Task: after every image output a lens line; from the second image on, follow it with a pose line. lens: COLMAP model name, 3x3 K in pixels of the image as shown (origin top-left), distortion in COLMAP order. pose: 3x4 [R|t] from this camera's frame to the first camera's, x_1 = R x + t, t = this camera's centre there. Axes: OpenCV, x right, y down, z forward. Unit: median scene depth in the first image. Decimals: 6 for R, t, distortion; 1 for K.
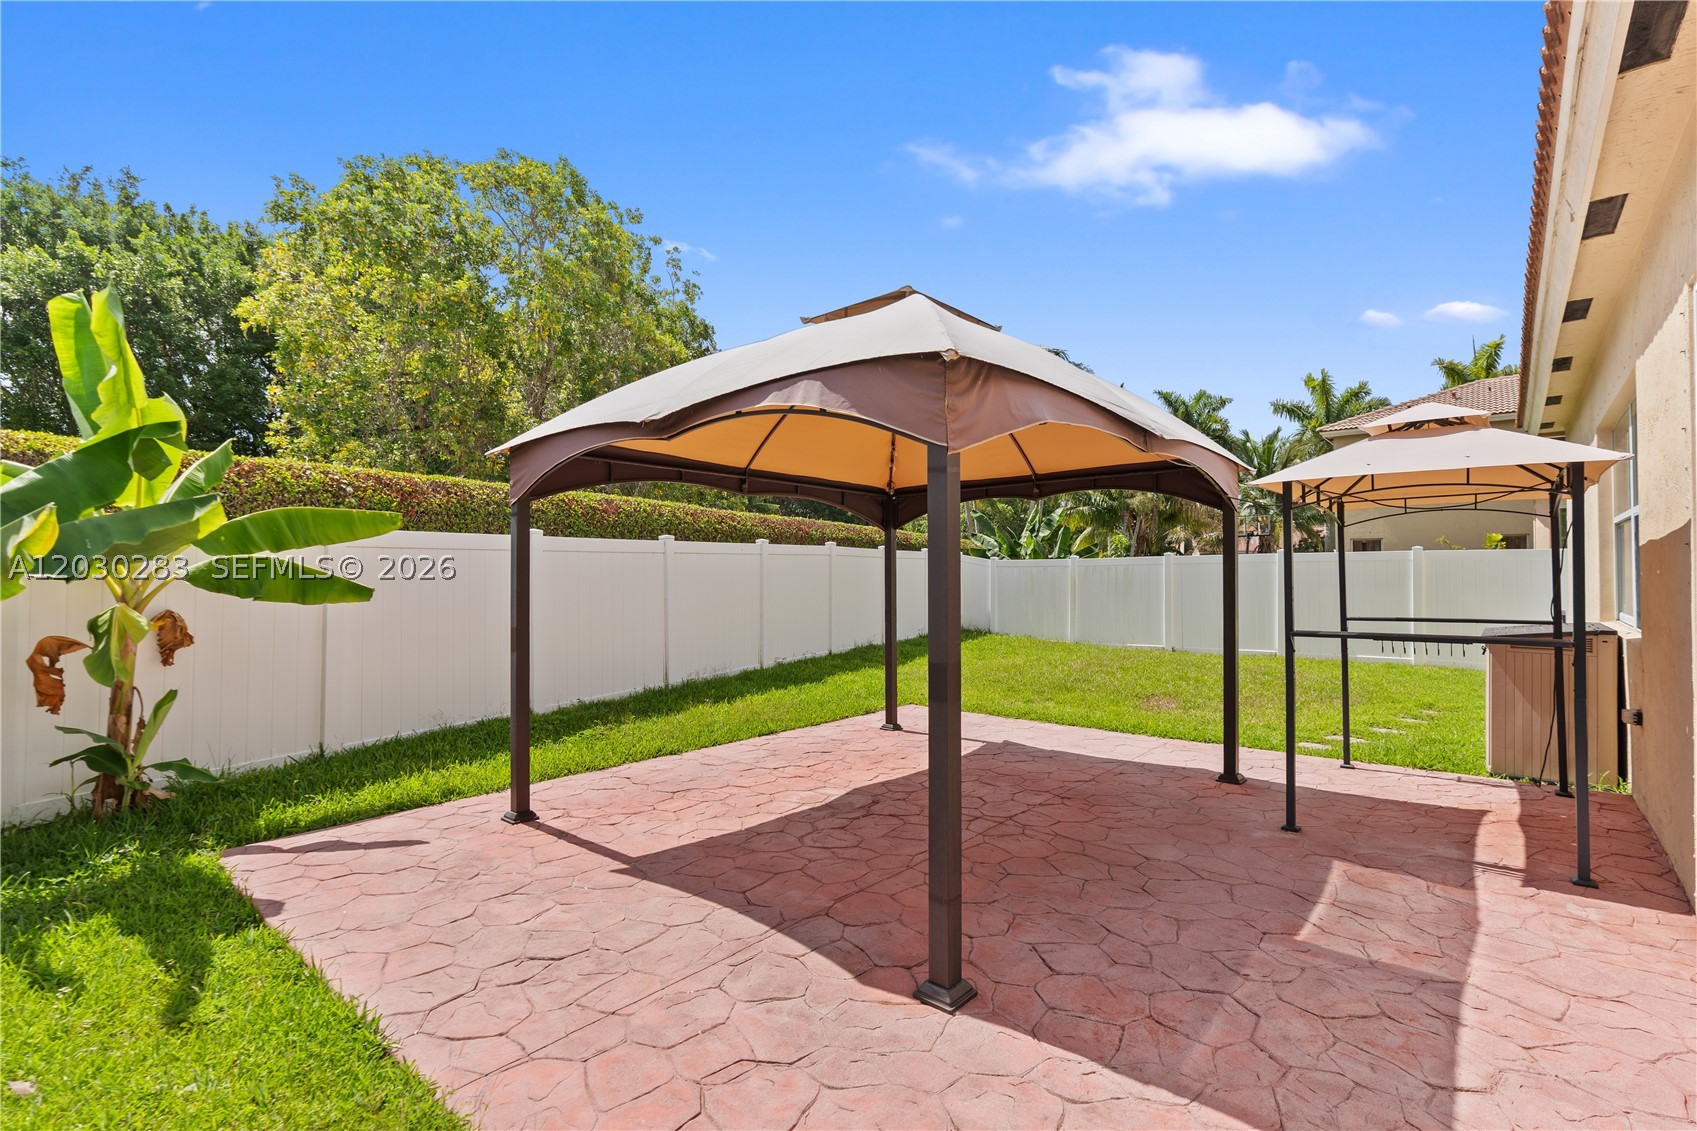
lens RADIAL K [[769.0, 0, 843.7], [0, 769.0, 560.5], [0, 0, 1]] dist [-0.009088, 0.005230]
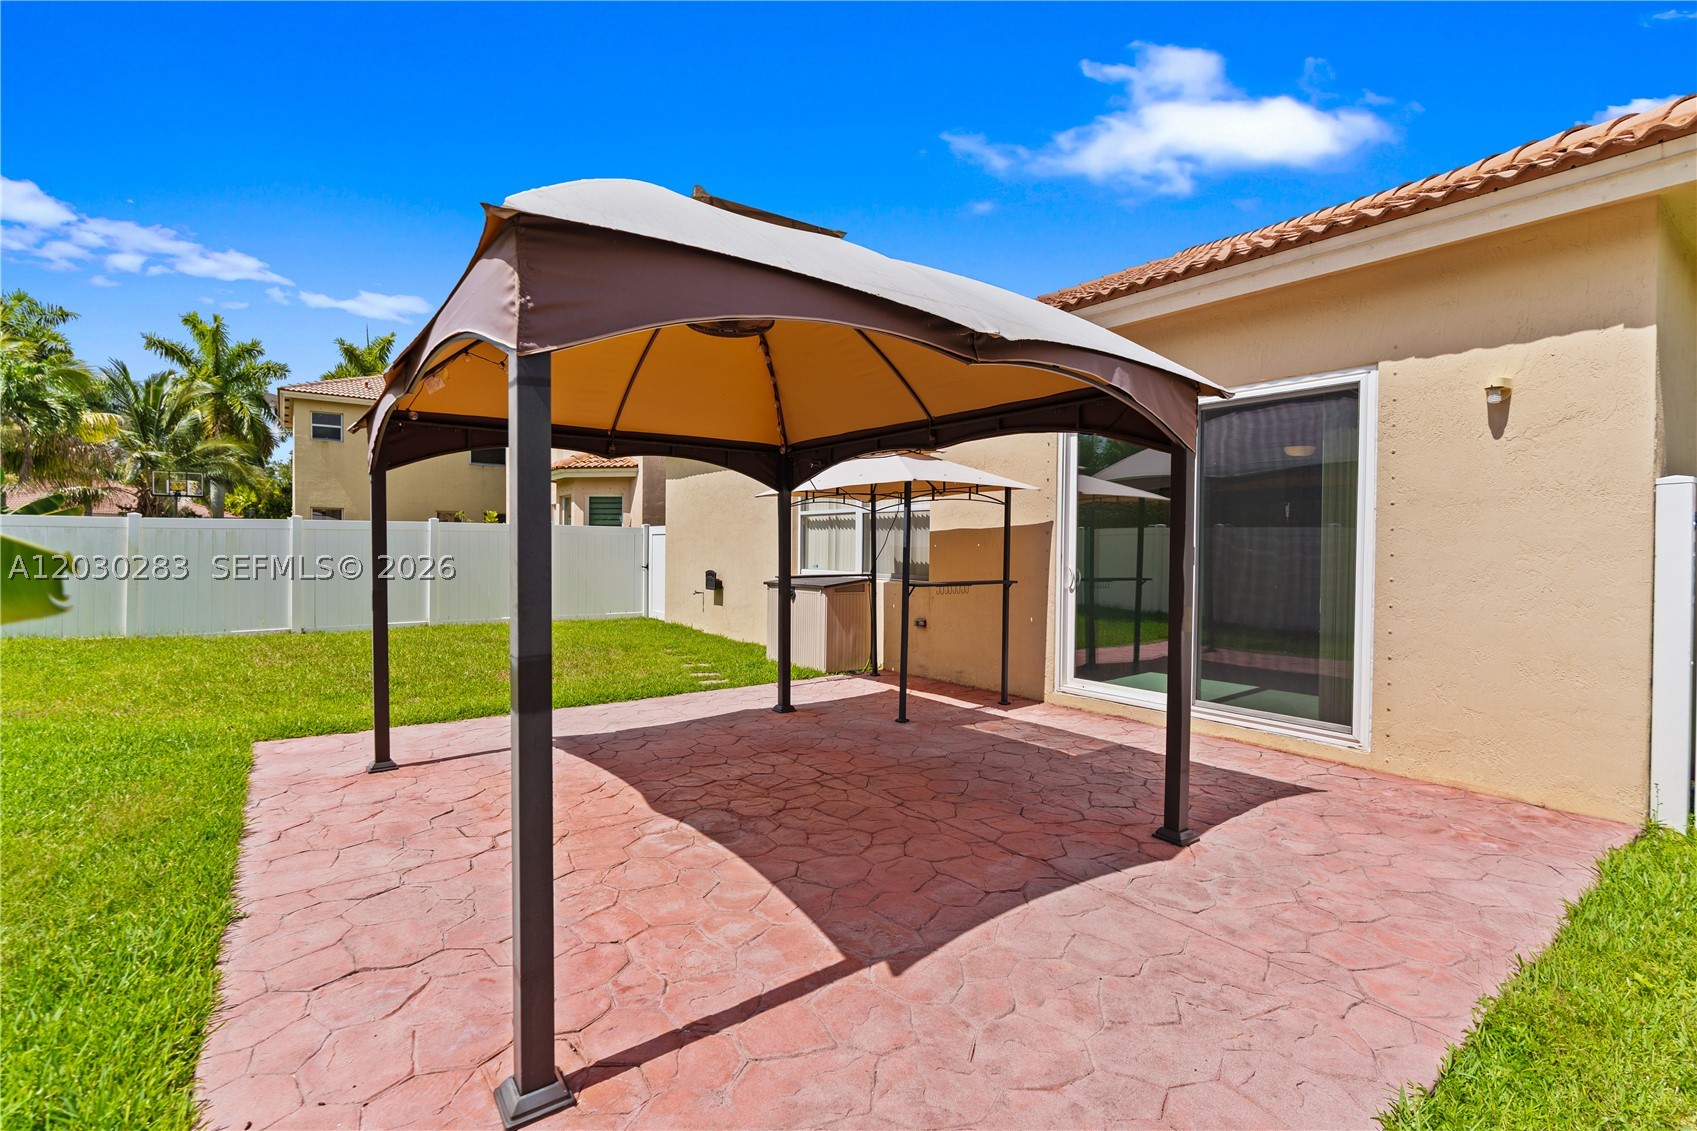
lens RADIAL K [[769.0, 0, 843.7], [0, 769.0, 560.5], [0, 0, 1]] dist [-0.009088, 0.005230]
pose [[0.218399, -0.010088, 0.975807, -0.850462], [-0.027875, 0.999474, 0.016572, 0.026961], [-0.975461, -0.030820, 0.218003, 0.800097]]
